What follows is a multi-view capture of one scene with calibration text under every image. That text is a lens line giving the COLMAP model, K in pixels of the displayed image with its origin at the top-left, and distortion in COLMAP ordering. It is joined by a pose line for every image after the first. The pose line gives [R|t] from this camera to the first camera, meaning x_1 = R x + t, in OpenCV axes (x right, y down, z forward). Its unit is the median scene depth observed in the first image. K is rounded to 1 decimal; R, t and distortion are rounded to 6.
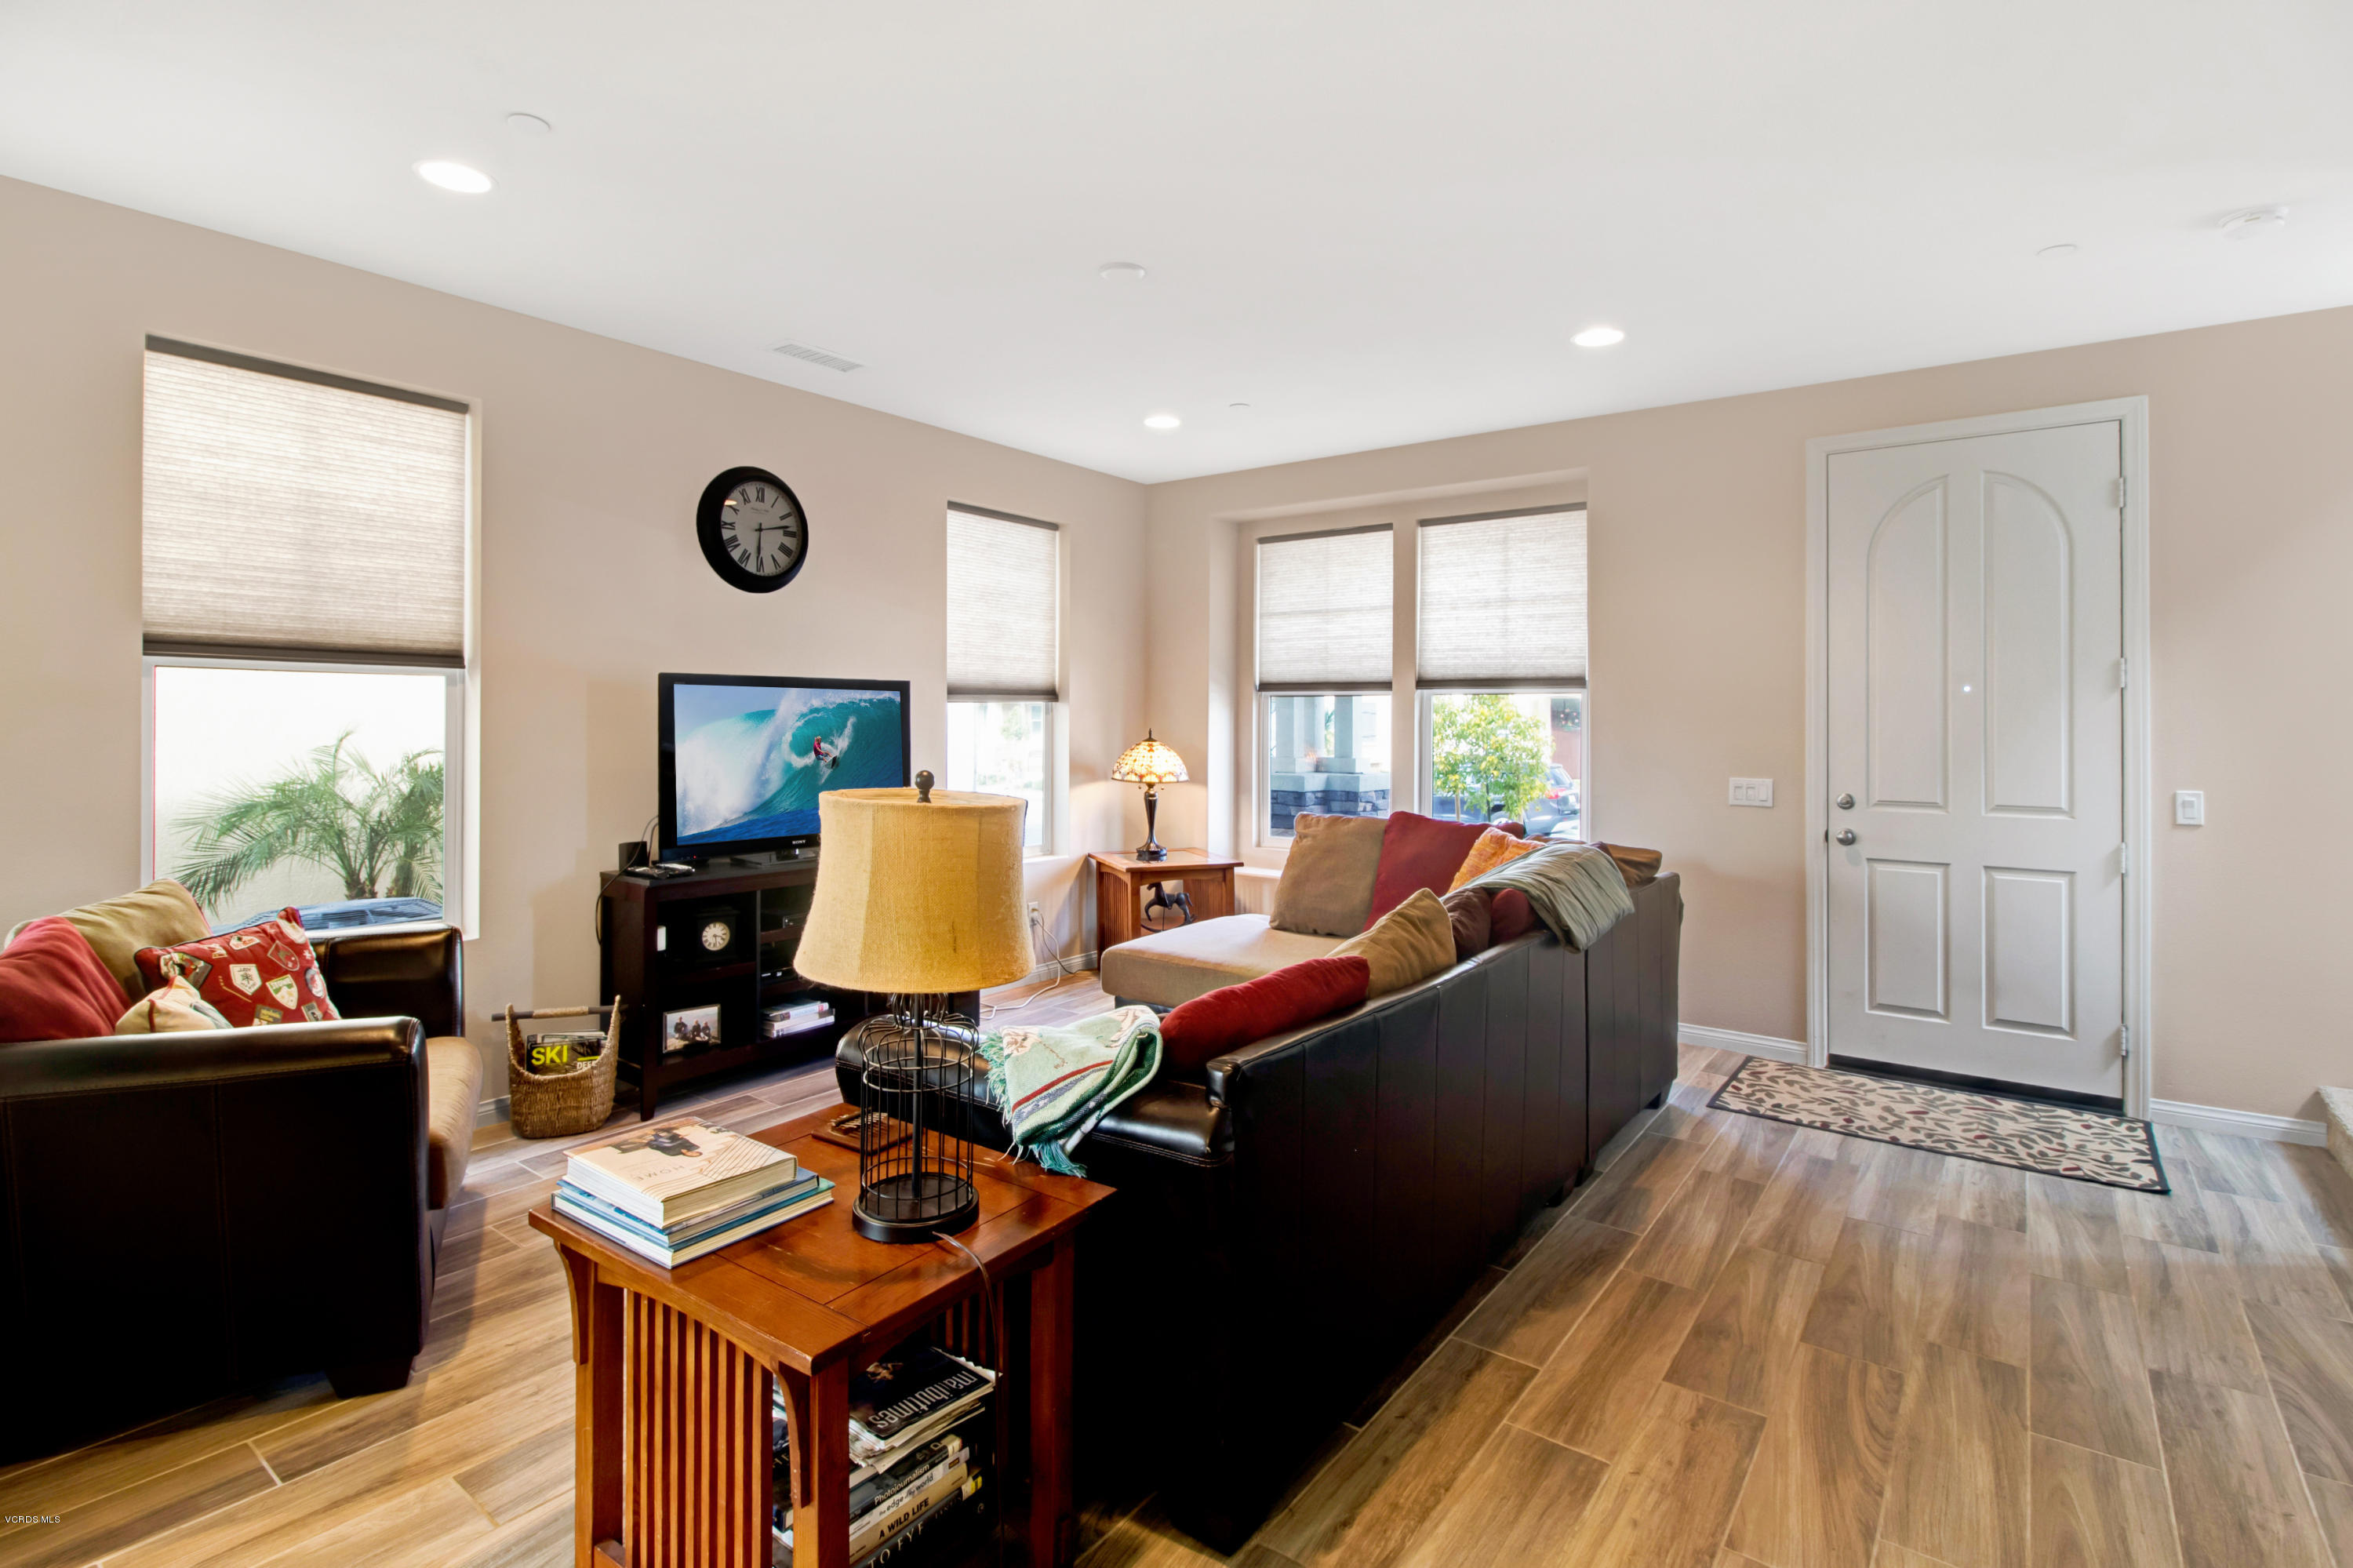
lens RADIAL K [[1238.8, 0, 1413.1], [0, 1238.8, 726.9], [0, 0, 1]] dist [0.000754, -0.034324]
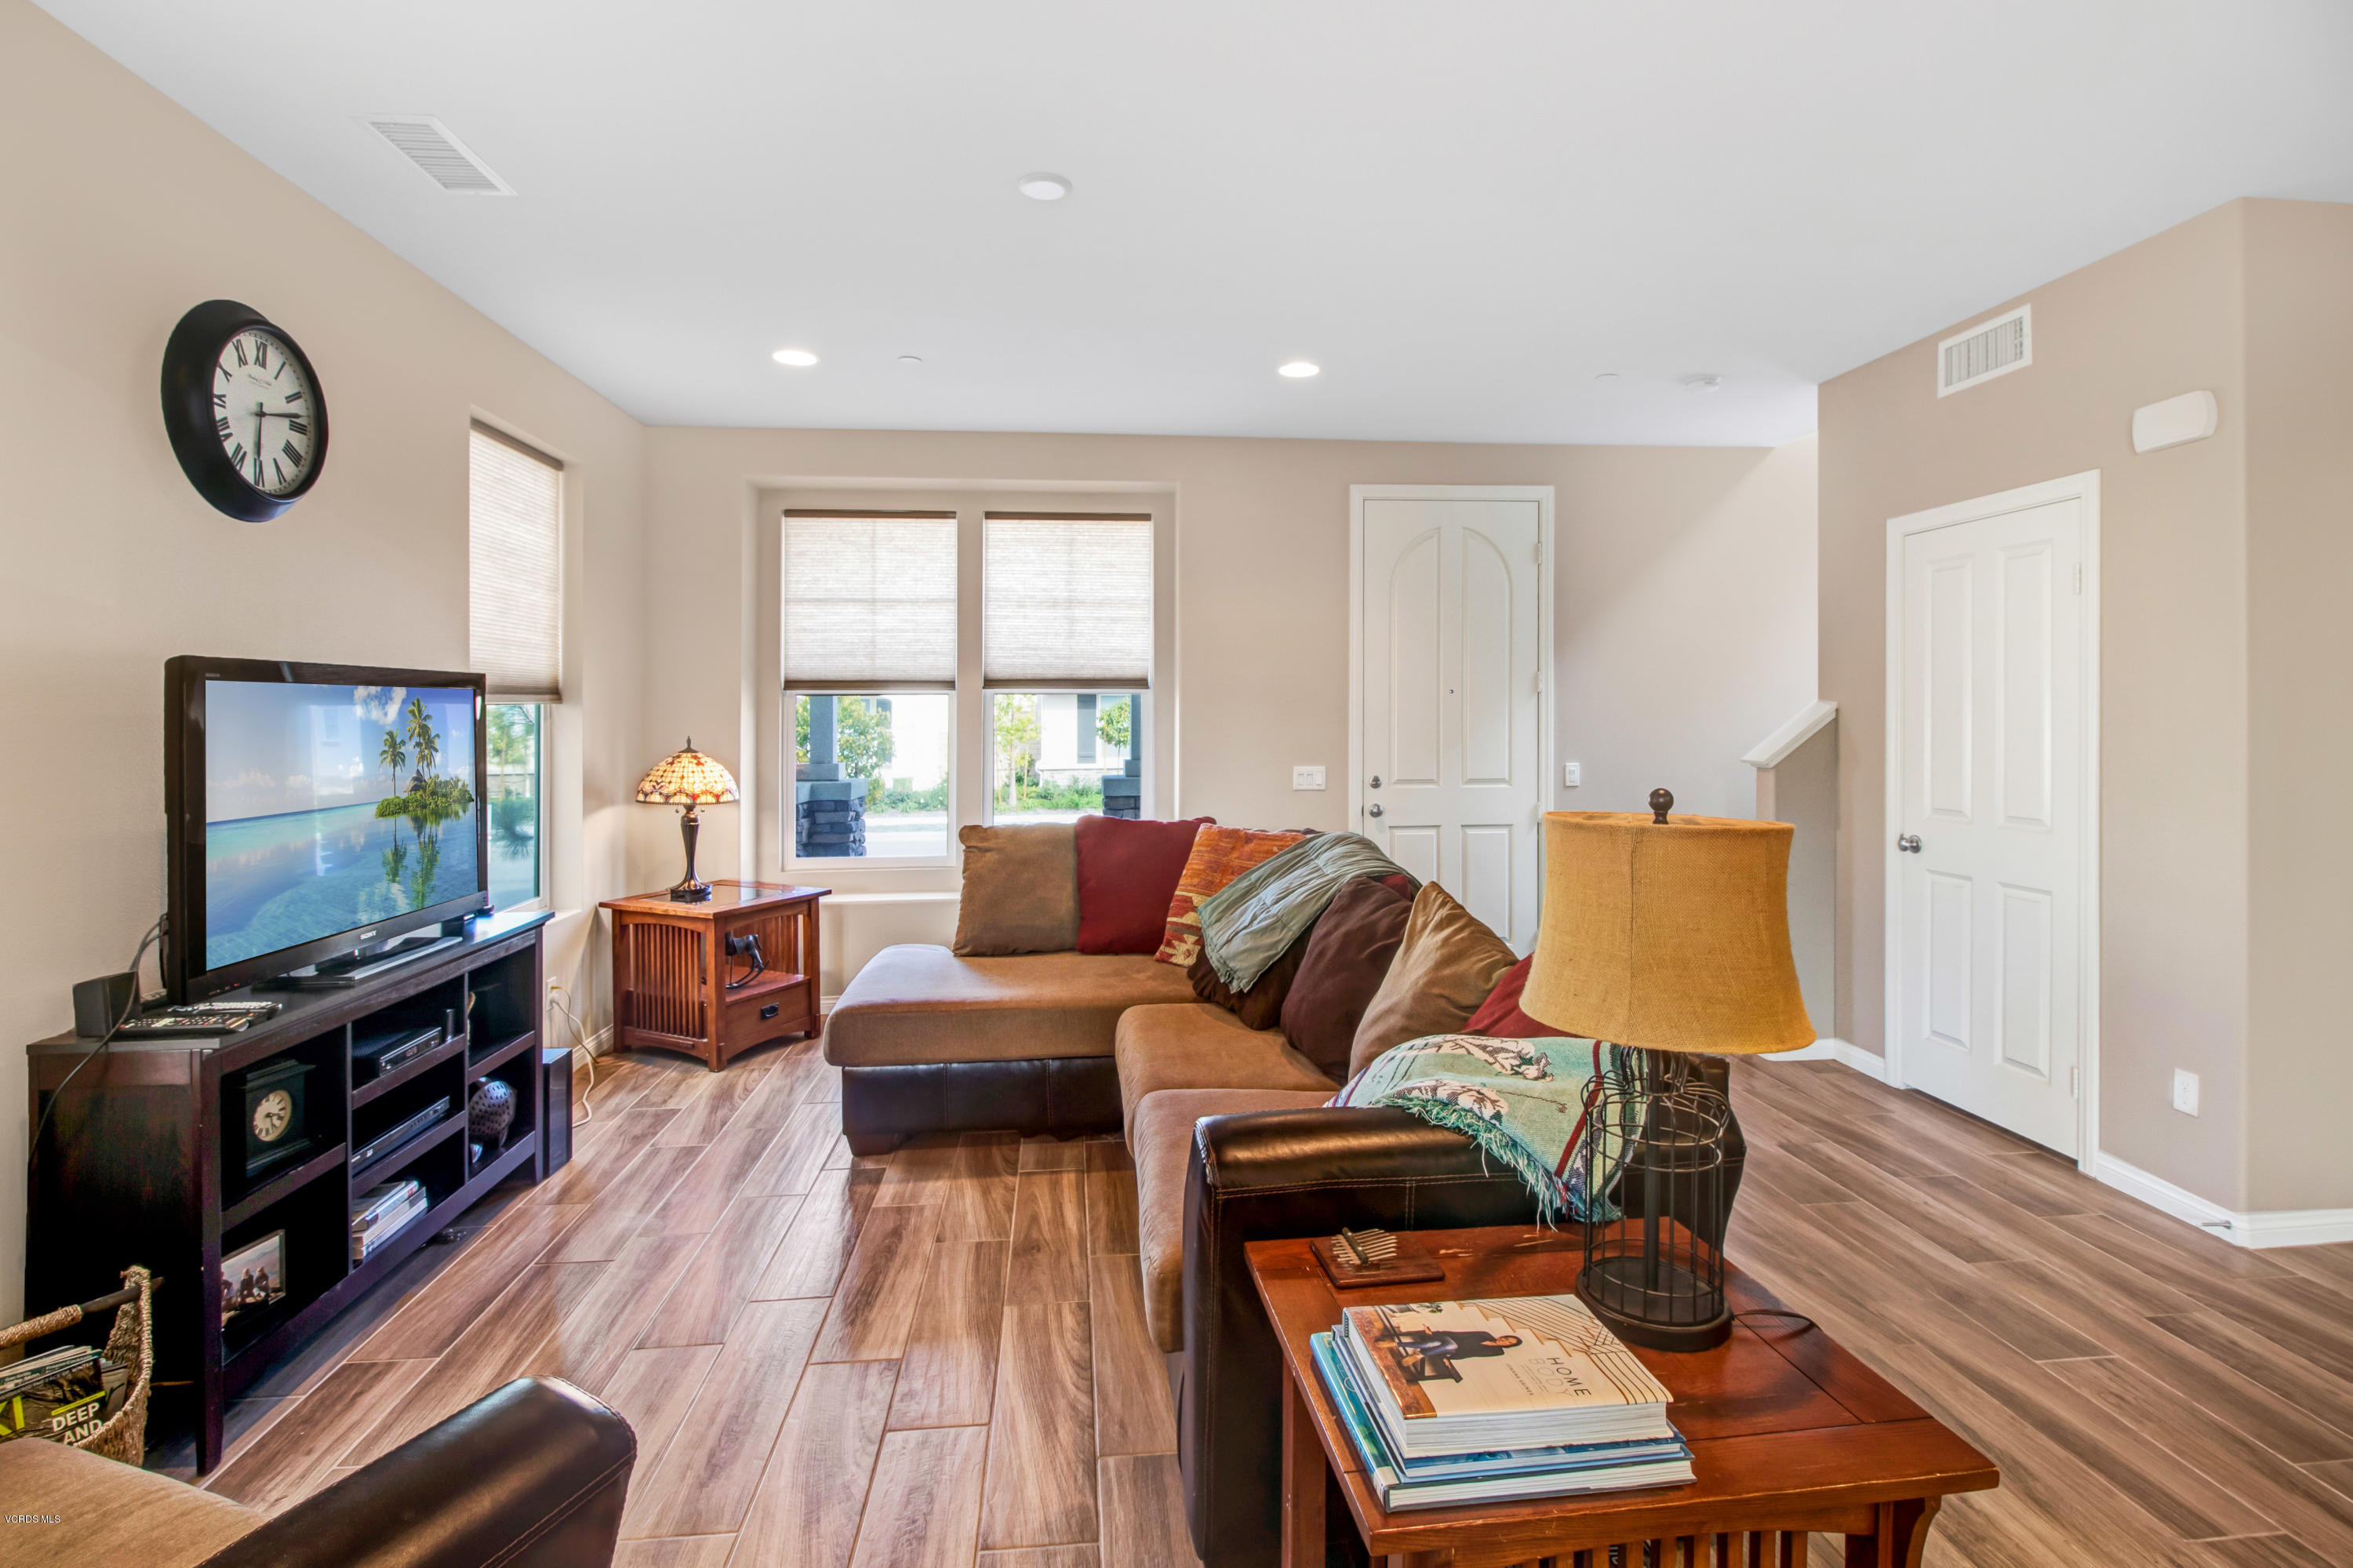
lens RADIAL K [[1109.5, 0, 1209.0], [0, 1109.5, 739.4], [0, 0, 1]] dist [0.013419, -0.017740]
pose [[0.739637, -0.025742, 0.672513, -0.458598], [0.012251, 0.999618, 0.024788, -0.010694], [-0.672894, -0.010095, 0.739670, 0.253832]]
